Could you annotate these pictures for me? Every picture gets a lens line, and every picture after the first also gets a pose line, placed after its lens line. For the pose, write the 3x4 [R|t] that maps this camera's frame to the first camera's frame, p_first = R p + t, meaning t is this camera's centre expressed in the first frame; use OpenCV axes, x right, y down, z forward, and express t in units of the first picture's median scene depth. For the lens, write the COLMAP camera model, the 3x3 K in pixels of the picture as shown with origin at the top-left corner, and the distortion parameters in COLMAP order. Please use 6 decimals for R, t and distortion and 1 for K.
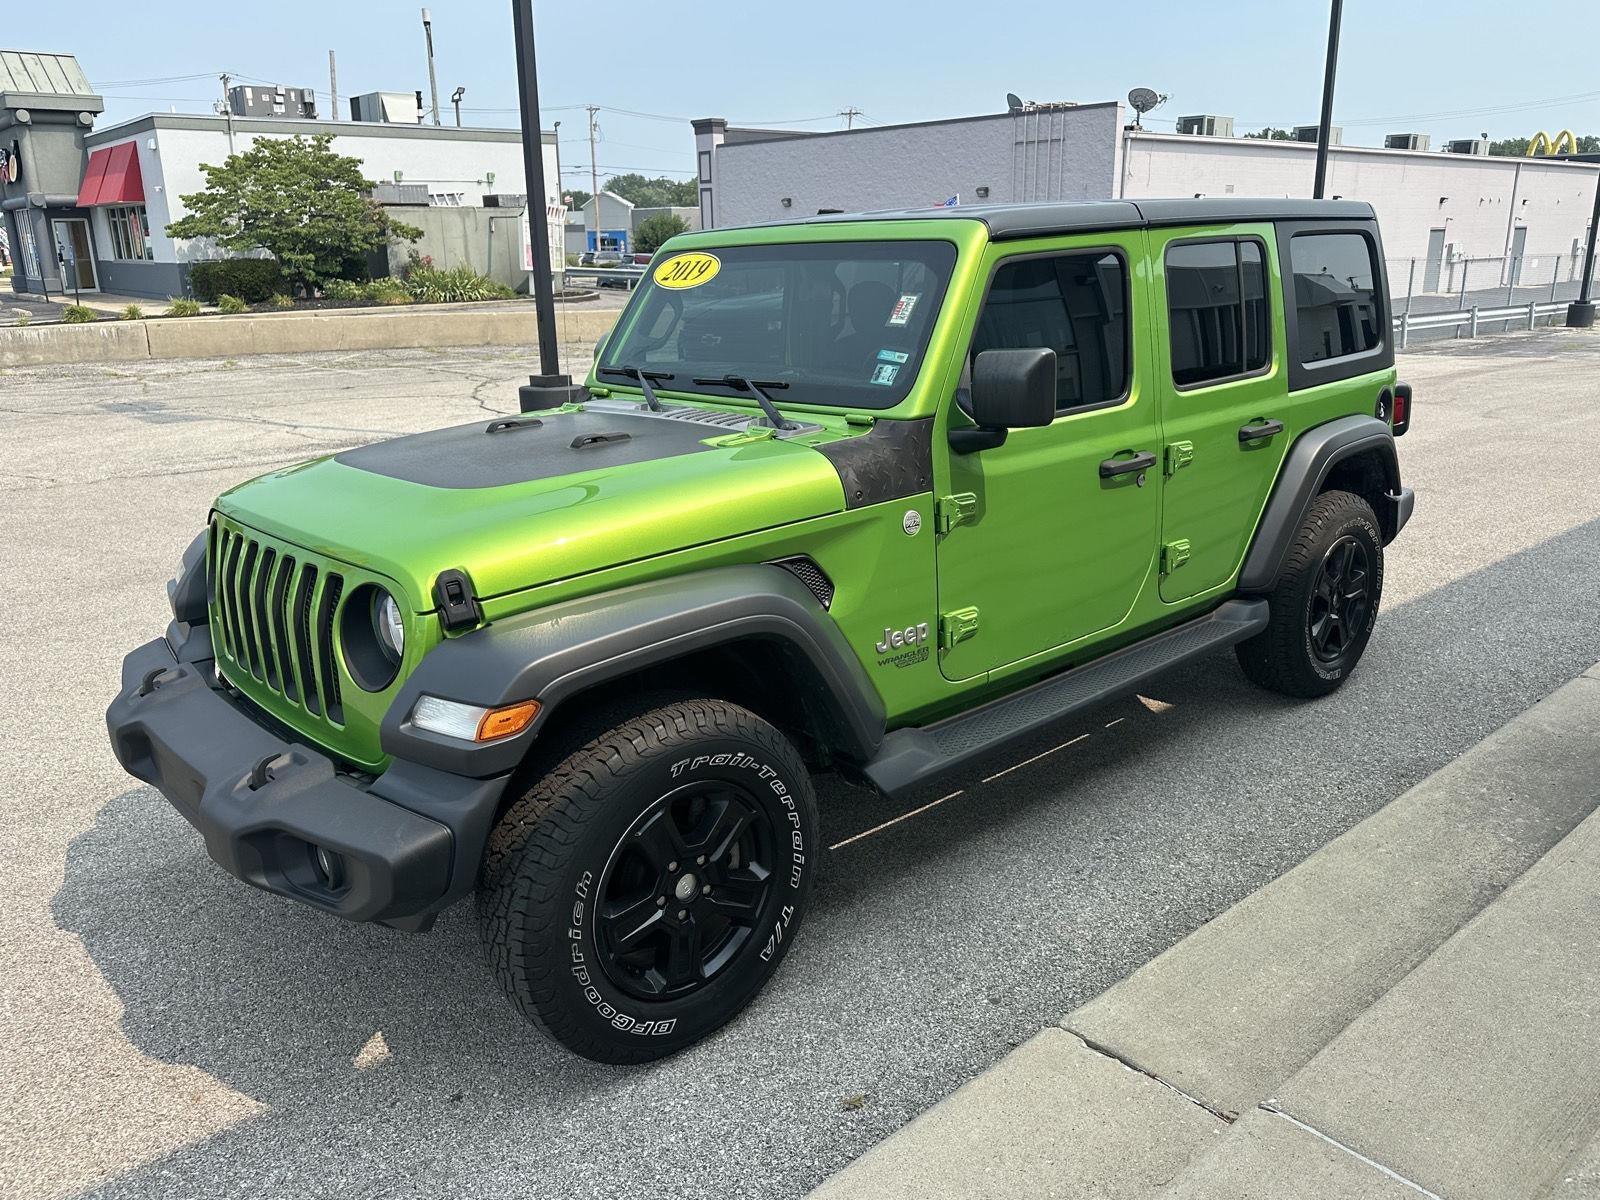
lens RADIAL K [[1203.8, 0, 800.0], [0, 1203.8, 600.0], [0, 0, 1]] dist [0.150690, -0.277533]
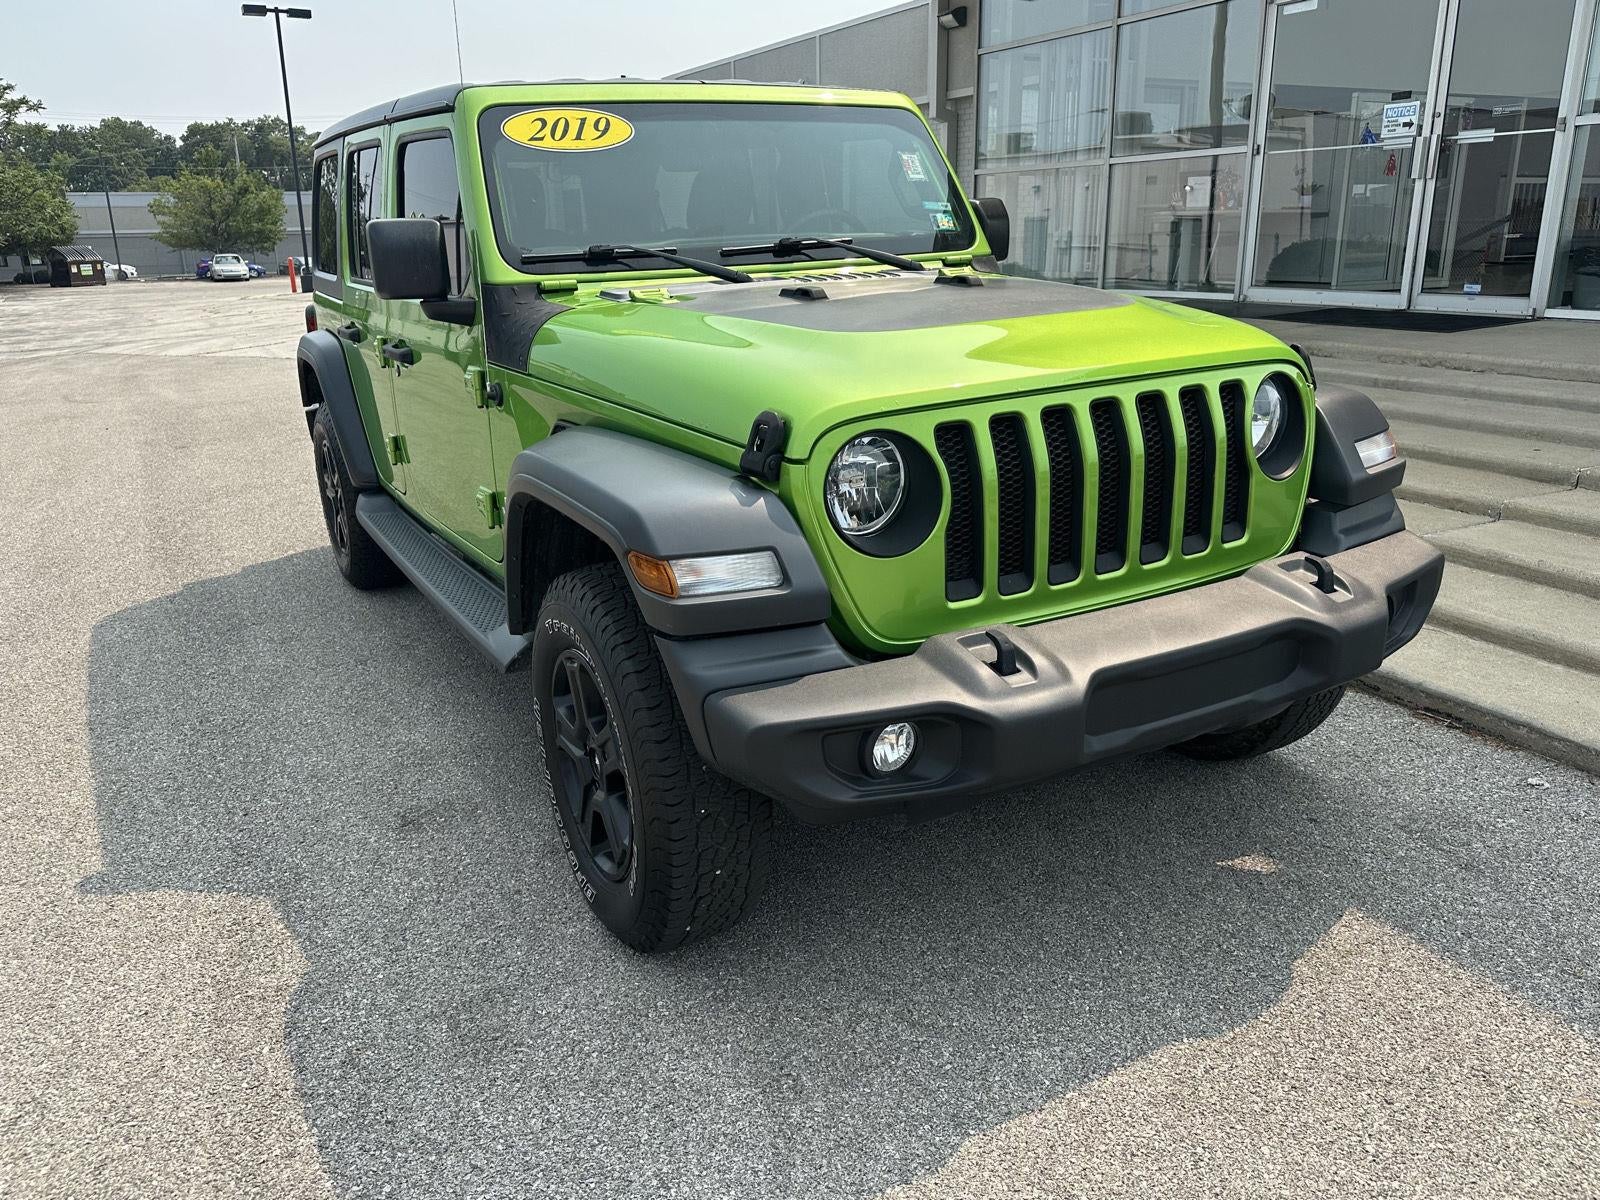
lens RADIAL K [[1216.8, 0, 801.5], [0, 1216.8, 625.3], [0, 0, 1]] dist [0.049338, -0.056709]
pose [[0.231453, -0.293426, 0.927540, -0.130023], [0.296177, 0.929424, 0.220116, -0.014282], [-0.926666, 0.223769, 0.302024, 0.098781]]
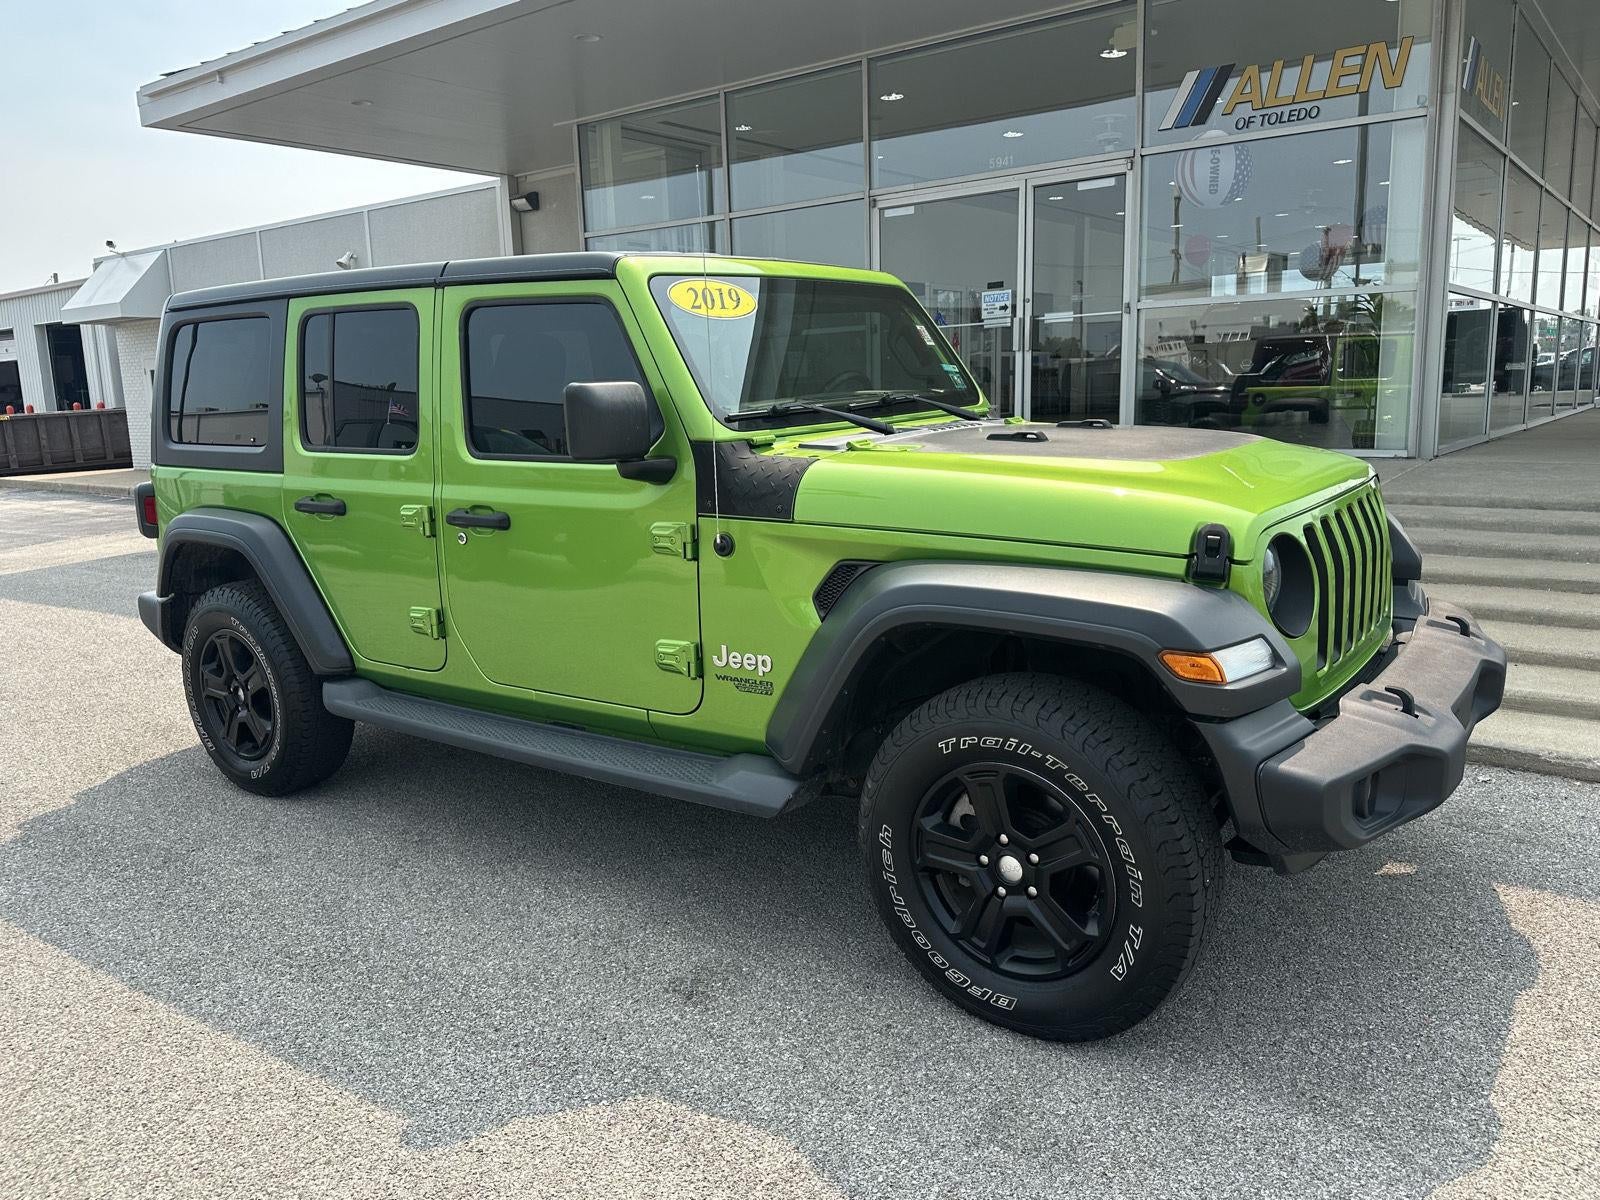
lens RADIAL K [[1228.4, 0, 806.3], [0, 1228.4, 597.4], [0, 0, 1]] dist [0.040871, -0.056990]
pose [[-0.210568, -0.150947, 0.965855, -0.139385], [0.313594, 0.925362, 0.212986, -0.034626], [-0.925916, 0.347735, -0.147515, 0.163870]]
